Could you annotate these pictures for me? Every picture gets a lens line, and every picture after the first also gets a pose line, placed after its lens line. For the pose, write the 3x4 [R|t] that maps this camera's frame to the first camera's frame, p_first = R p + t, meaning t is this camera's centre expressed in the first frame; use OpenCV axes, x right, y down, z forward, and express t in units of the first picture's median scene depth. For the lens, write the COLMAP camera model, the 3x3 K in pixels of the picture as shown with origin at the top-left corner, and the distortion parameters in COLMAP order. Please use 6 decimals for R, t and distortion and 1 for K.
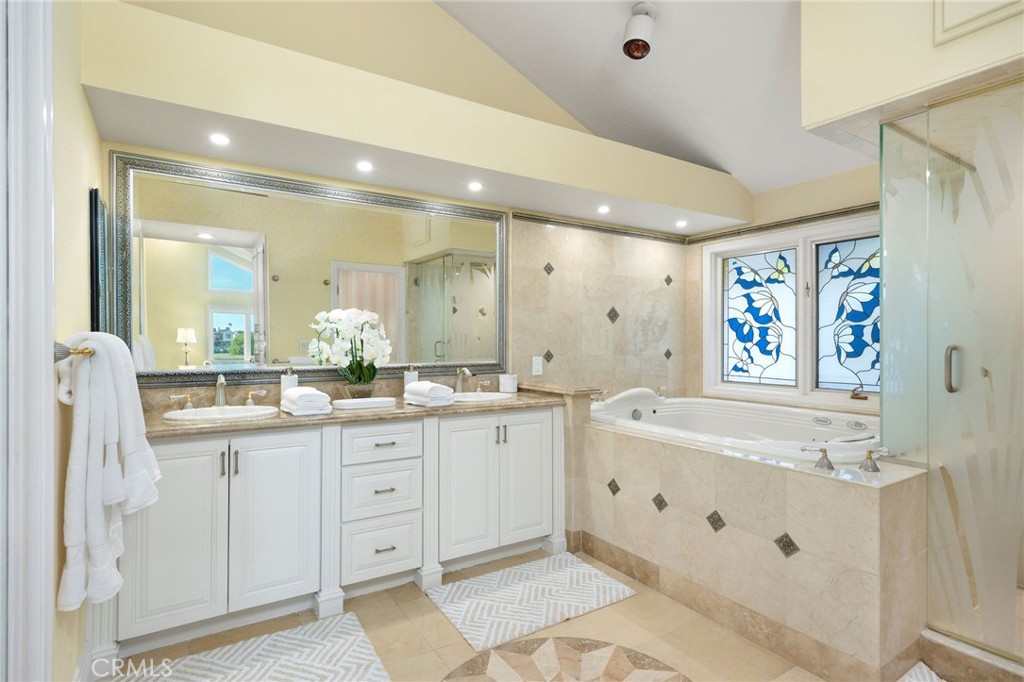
lens RADIAL K [[512.9, 0, 508.5], [0, 512.9, 340.1], [0, 0, 1]] dist [0.003066, -0.000655]
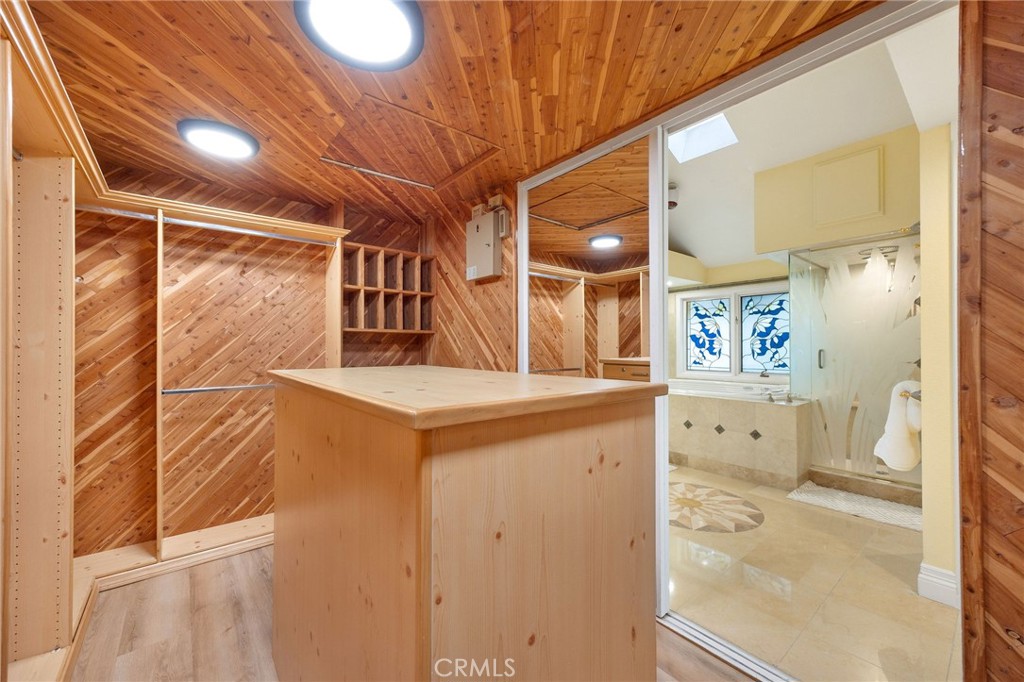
lens RADIAL K [[395.6, 0, 507.1], [0, 395.6, 345.8], [0, 0, 1]] dist [0.000880, 0.000109]
pose [[0.994040, -0.003781, 0.108948, -0.452539], [0.004011, 0.999990, -0.001889, -0.004668], [-0.108940, 0.002315, 0.994046, -0.389821]]
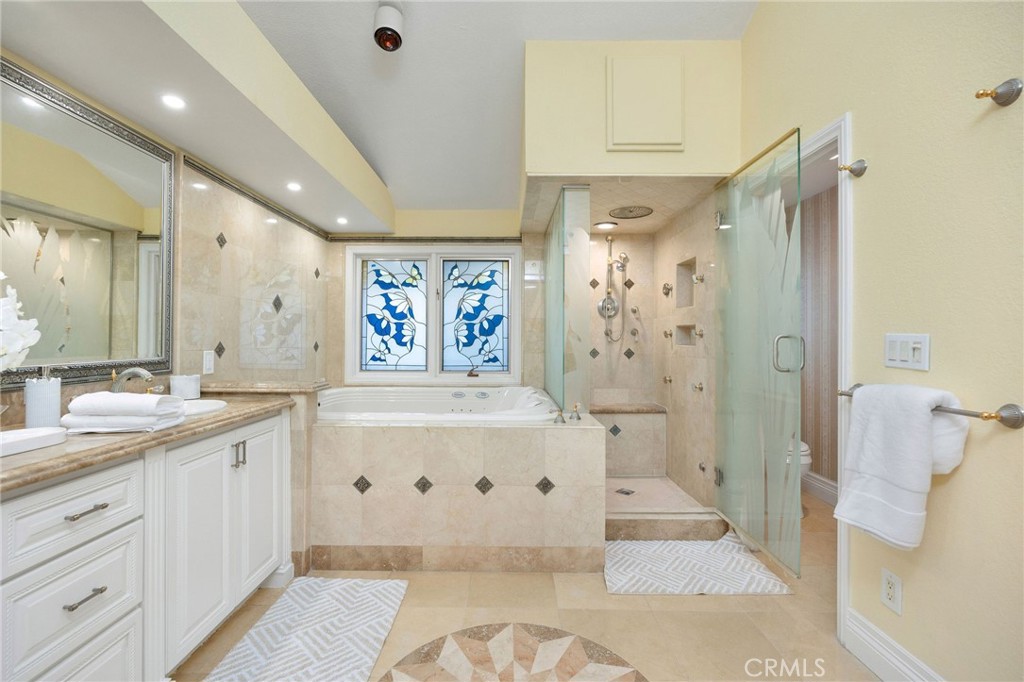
lens RADIAL K [[447.2, 0, 506.1], [0, 447.2, 334.1], [0, 0, 1]] dist [-0.008493, 0.000635]
pose [[0.543614, 0.012315, 0.839245, -0.279001], [-0.005709, 0.999923, -0.010975, 0.013086], [-0.839316, 0.001175, 0.543642, 0.265754]]
